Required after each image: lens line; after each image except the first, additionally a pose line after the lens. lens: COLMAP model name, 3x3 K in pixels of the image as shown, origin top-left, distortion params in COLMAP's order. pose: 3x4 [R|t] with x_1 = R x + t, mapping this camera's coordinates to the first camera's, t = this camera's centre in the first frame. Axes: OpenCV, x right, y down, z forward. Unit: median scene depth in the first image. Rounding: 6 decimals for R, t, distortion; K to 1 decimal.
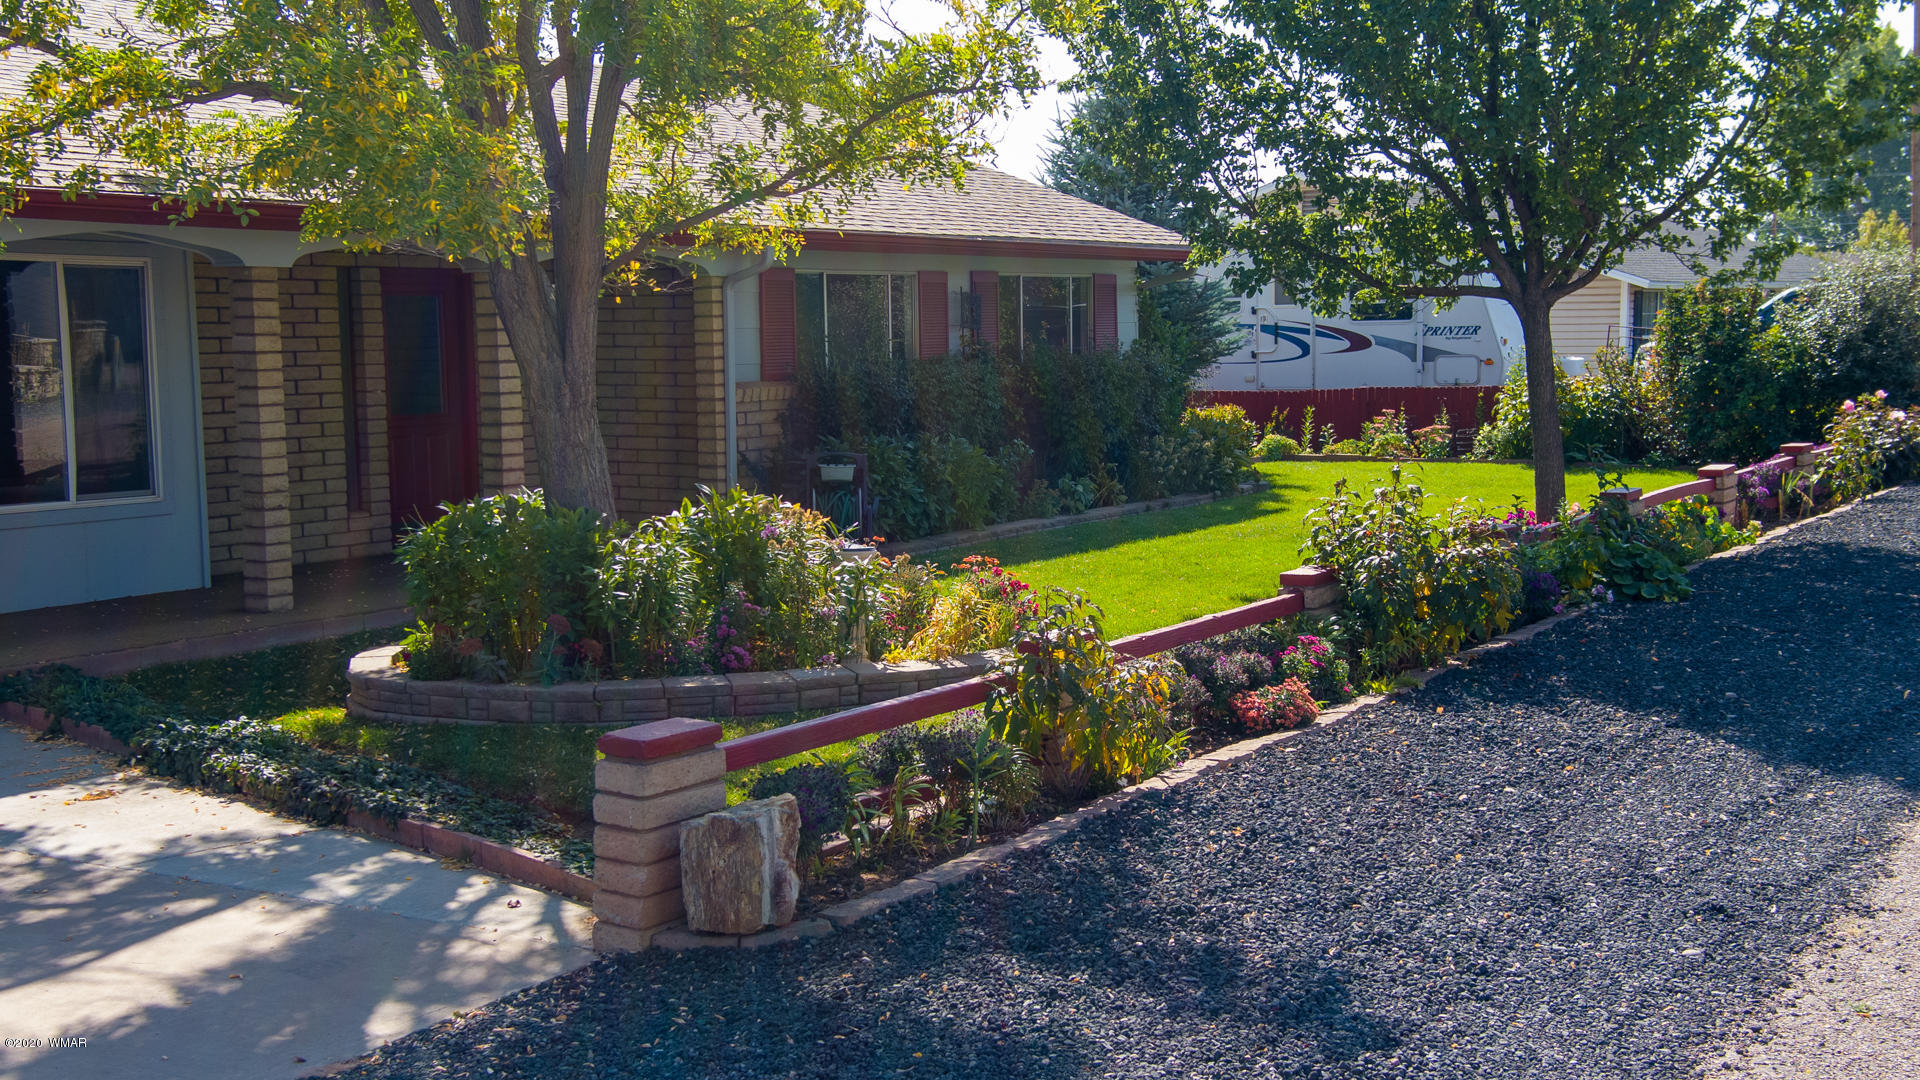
lens RADIAL K [[2192.1, 0, 960.0], [0, 2192.1, 540.0], [0, 0, 1]] dist [0.150189, 0.055559]
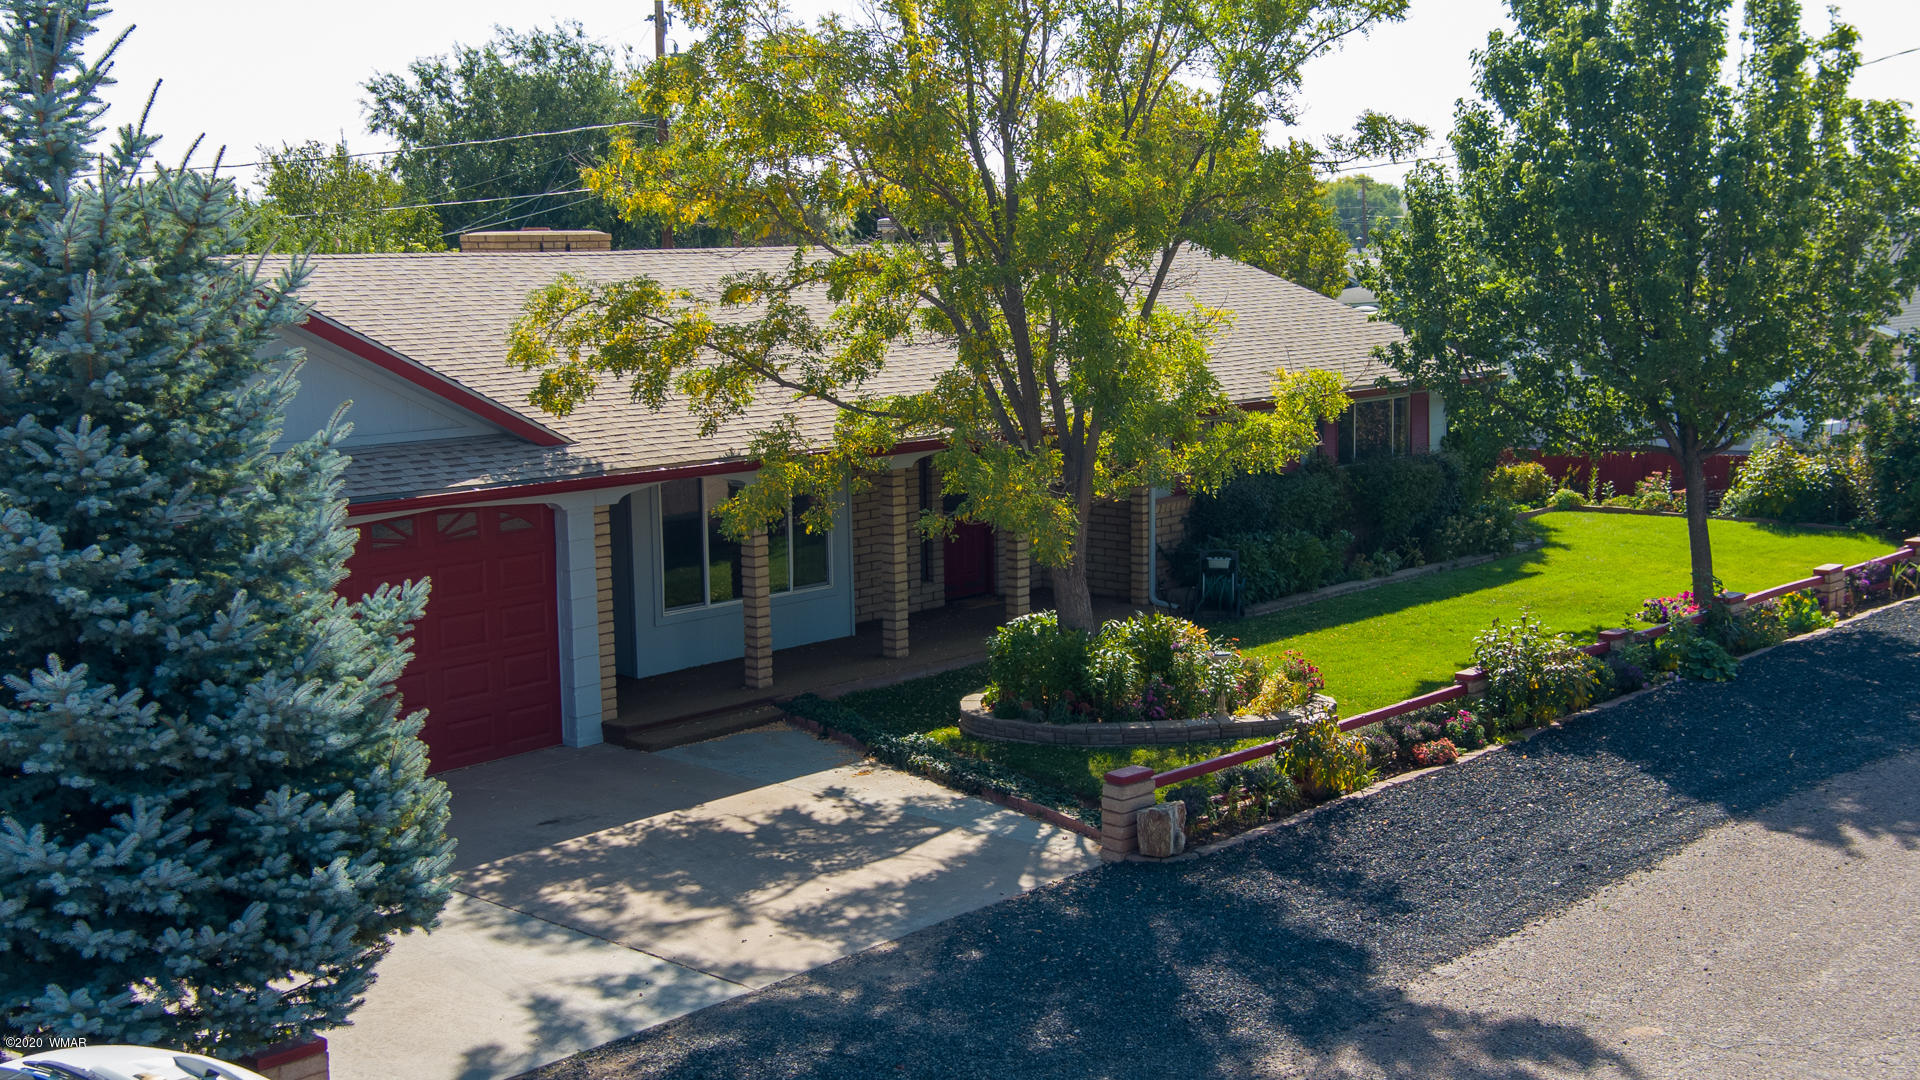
lens RADIAL K [[2192.1, 0, 960.0], [0, 2192.1, 540.0], [0, 0, 1]] dist [0.150189, 0.055559]
pose [[0.982941, 0.020144, -0.182816, 0.095046], [-0.012458, 0.998993, 0.043093, -0.216550], [0.183500, -0.040080, 0.982202, -1.123275]]
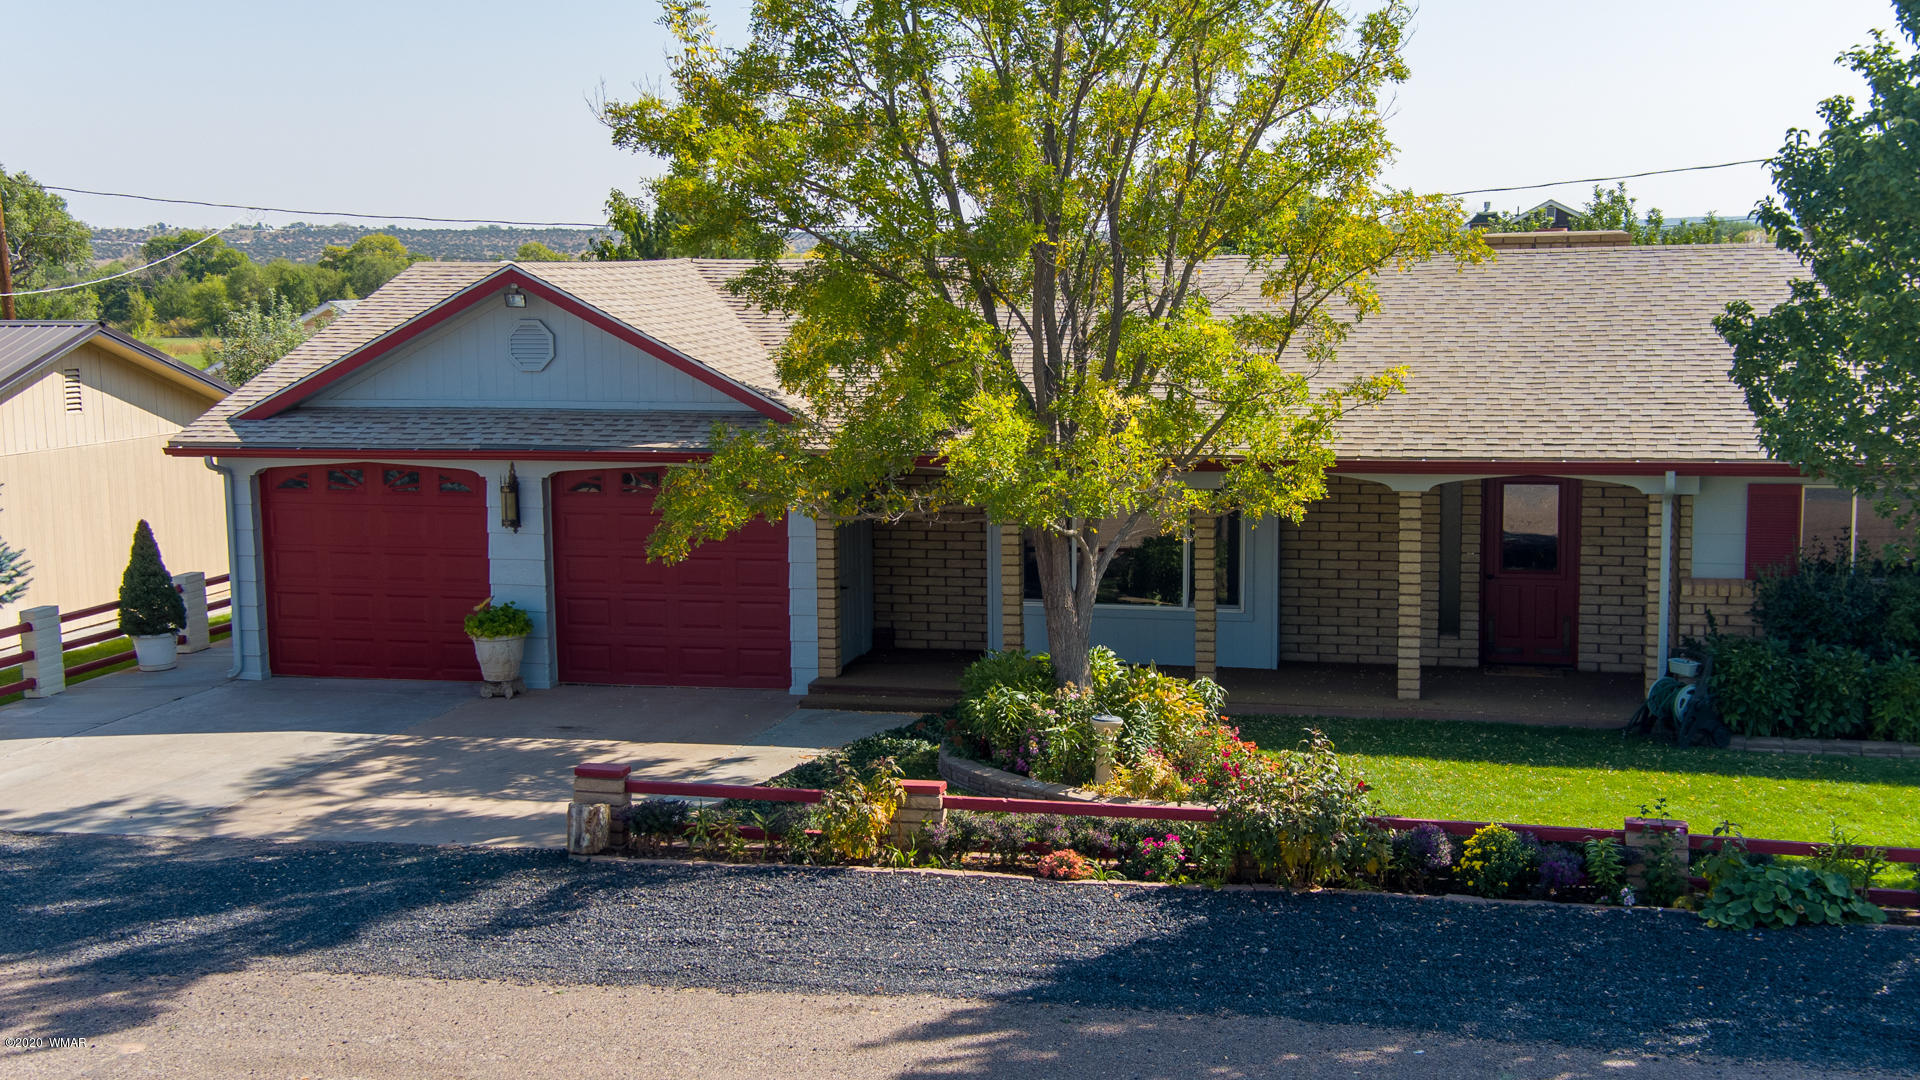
lens RADIAL K [[2192.1, 0, 960.0], [0, 2192.1, 540.0], [0, 0, 1]] dist [0.150189, 0.055559]
pose [[0.309586, 0.121942, -0.943020, 1.840893], [-0.081566, 0.991493, 0.101433, -0.360451], [0.947367, 0.045516, 0.316899, 0.473397]]
